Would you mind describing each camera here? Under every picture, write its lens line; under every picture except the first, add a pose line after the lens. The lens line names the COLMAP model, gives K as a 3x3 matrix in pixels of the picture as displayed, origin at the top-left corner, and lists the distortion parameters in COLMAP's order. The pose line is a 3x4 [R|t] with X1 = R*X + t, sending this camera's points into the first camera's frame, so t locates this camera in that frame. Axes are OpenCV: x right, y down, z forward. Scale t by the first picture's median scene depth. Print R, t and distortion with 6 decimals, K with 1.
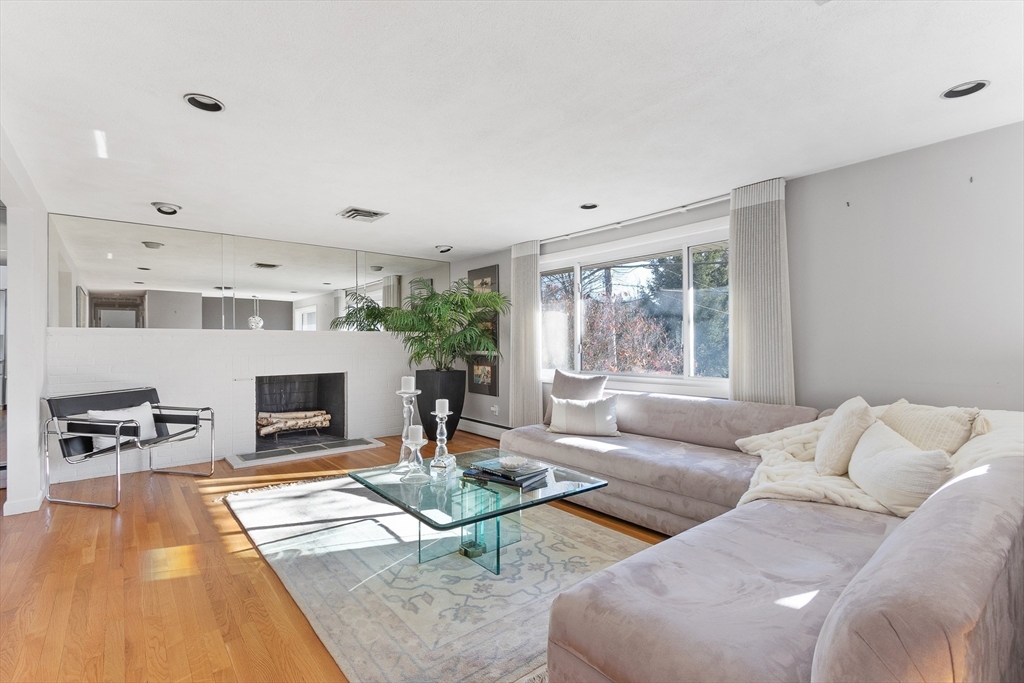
lens RADIAL K [[474.6, 0, 508.2], [0, 474.6, 340.8], [0, 0, 1]] dist [-0.001239, -0.000030]
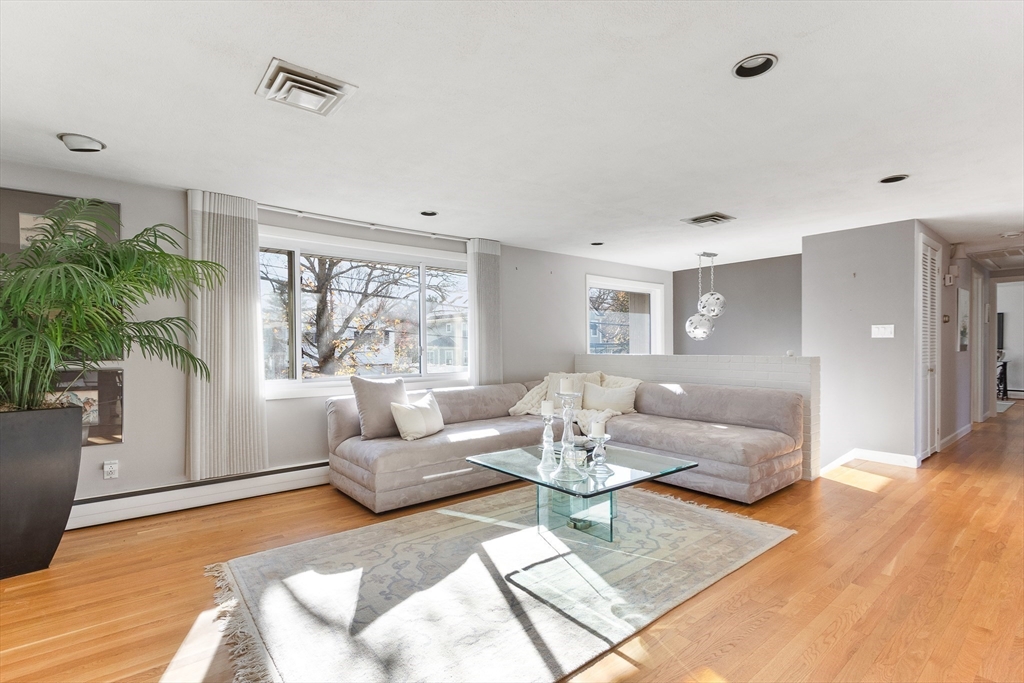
lens RADIAL K [[474.6, 0, 508.4], [0, 474.6, 345.9], [0, 0, 1]] dist [-0.001239, -0.000030]
pose [[-0.001239, 0.005060, 0.999986, -1.072573], [0.001286, 0.999986, -0.005058, 0.014983], [-0.999998, 0.001280, -0.001245, 1.029517]]
